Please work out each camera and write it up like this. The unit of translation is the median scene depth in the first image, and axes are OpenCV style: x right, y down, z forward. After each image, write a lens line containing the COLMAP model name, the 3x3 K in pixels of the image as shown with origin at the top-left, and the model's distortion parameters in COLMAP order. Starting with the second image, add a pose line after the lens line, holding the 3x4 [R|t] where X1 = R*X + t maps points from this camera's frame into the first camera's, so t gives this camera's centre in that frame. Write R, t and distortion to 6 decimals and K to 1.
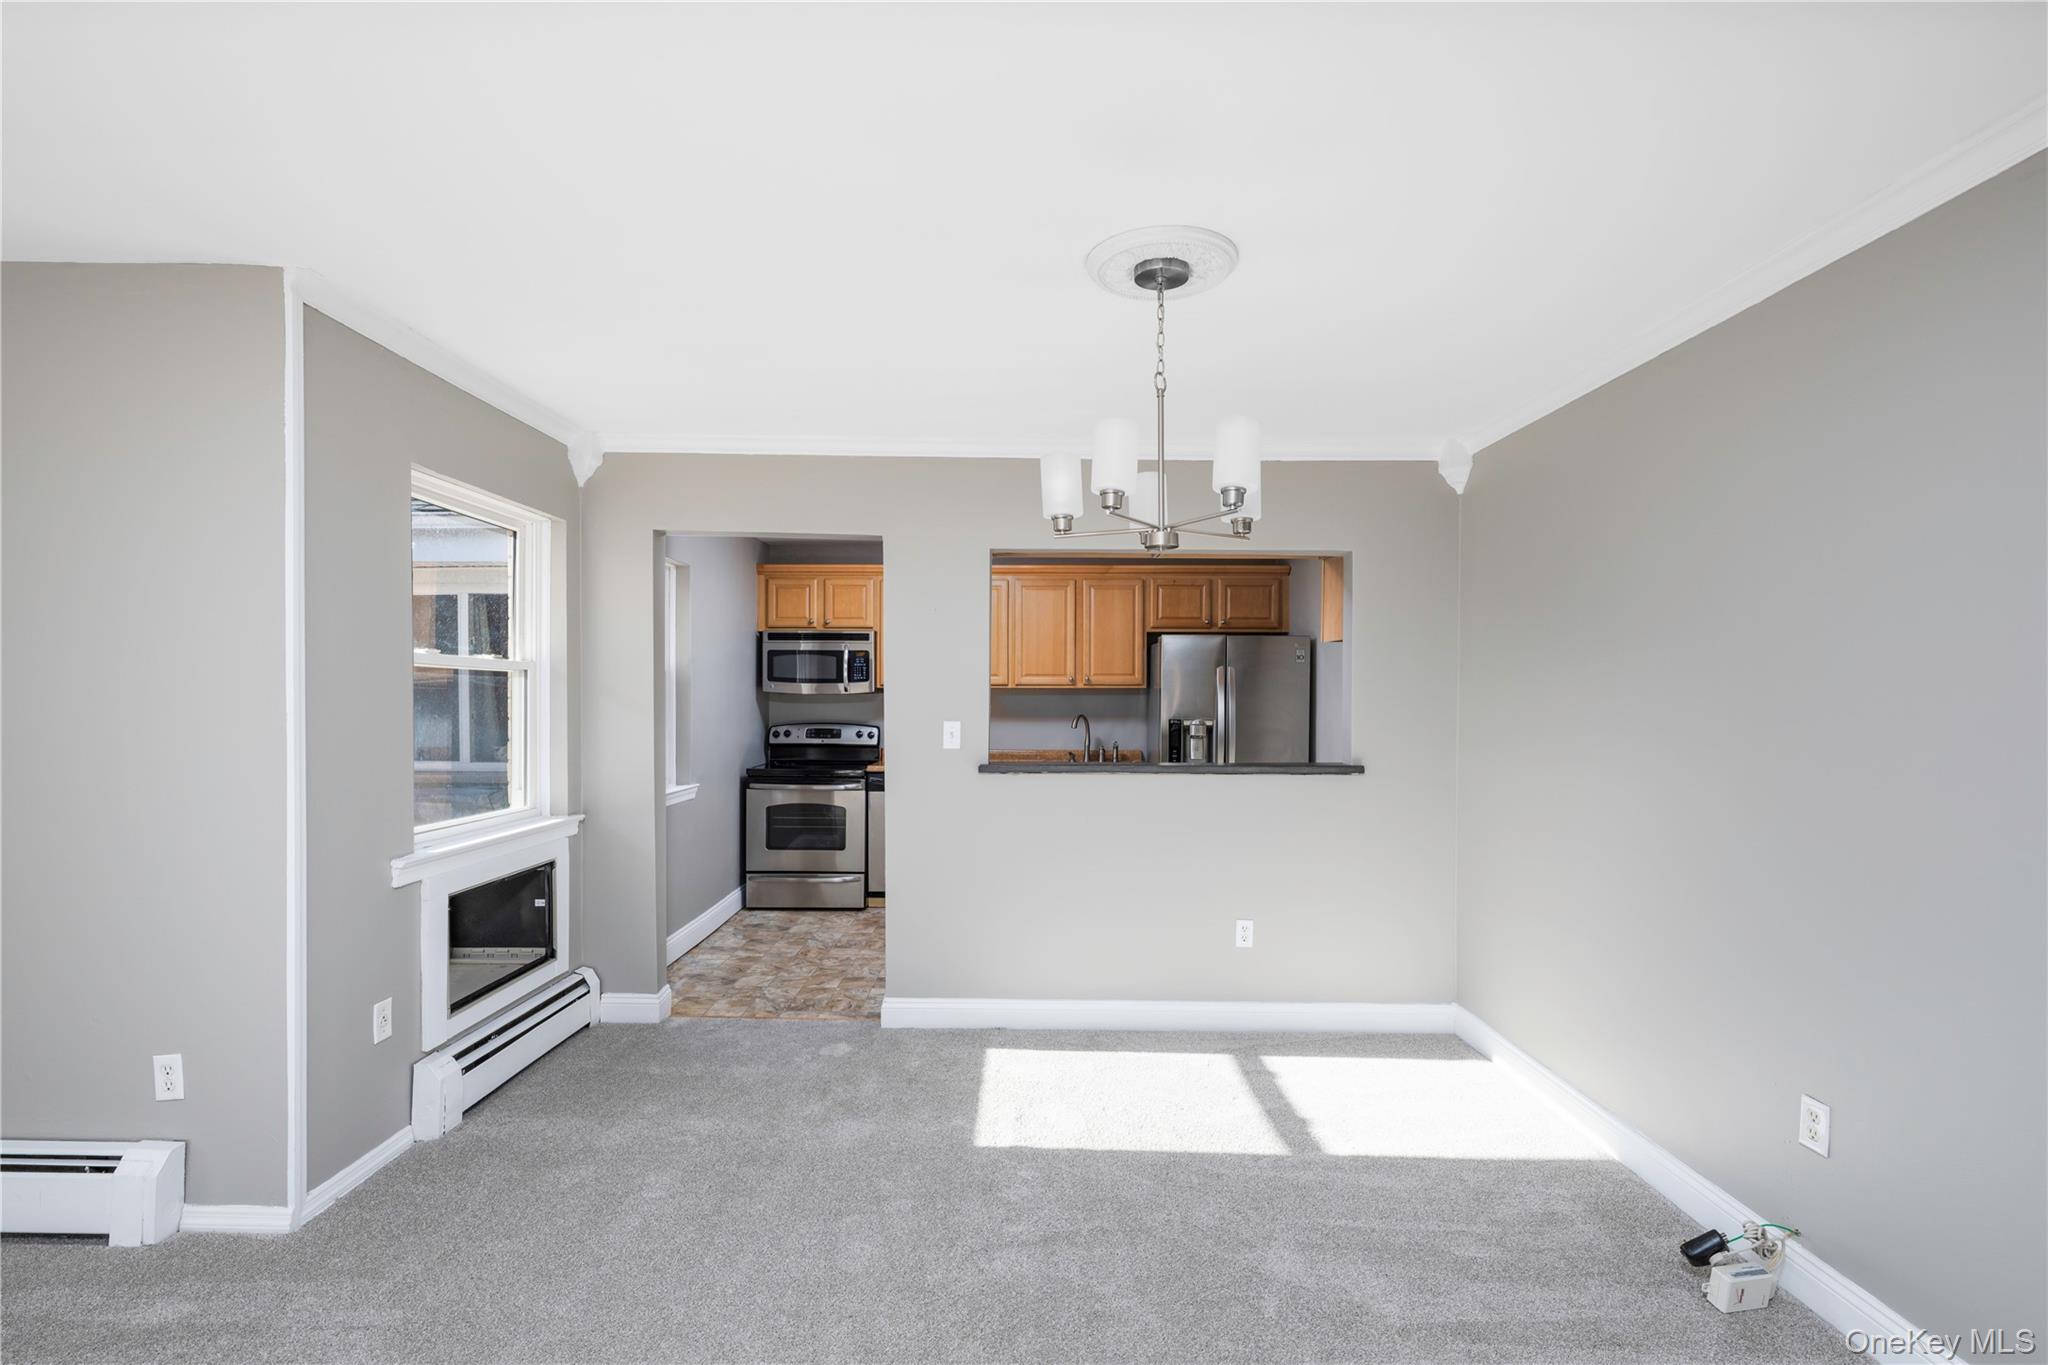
lens RADIAL K [[917.1, 0, 1026.4], [0, 917.1, 711.4], [0, 0, 1]] dist [-0.001848, -0.000005]
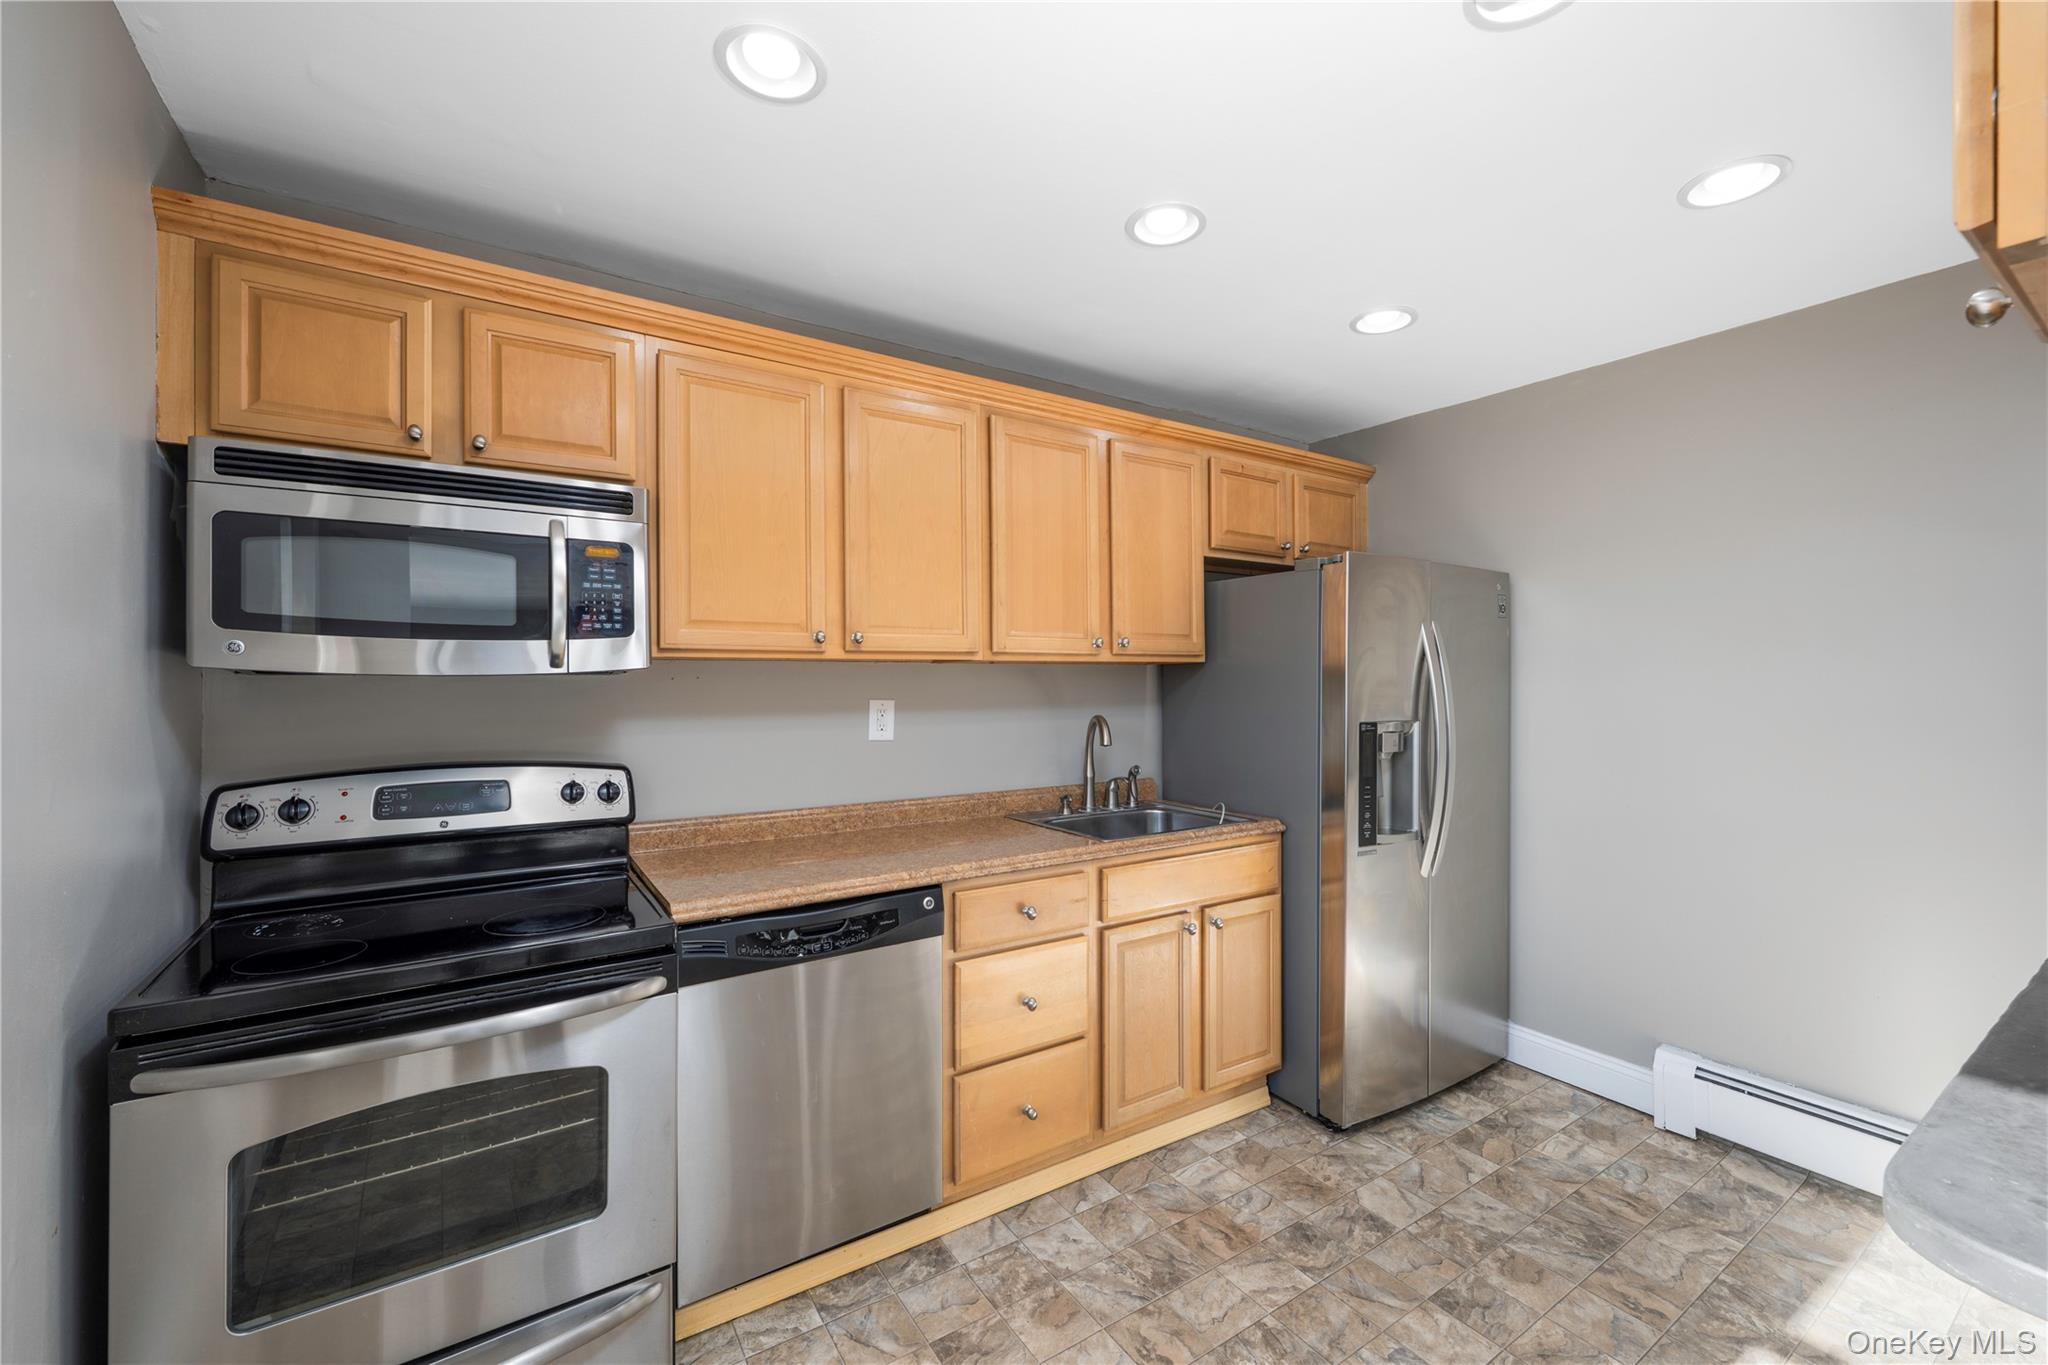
lens RADIAL K [[807.8, 0, 1024.0], [0, 807.8, 682.5], [0, 0, 1]] dist [-0.002228, -0.000498]
pose [[0.832085, -0.007890, 0.554593, -0.355331], [0.016184, 0.999818, -0.010059, -0.017960], [-0.554412, 0.017345, 0.832061, 1.109023]]
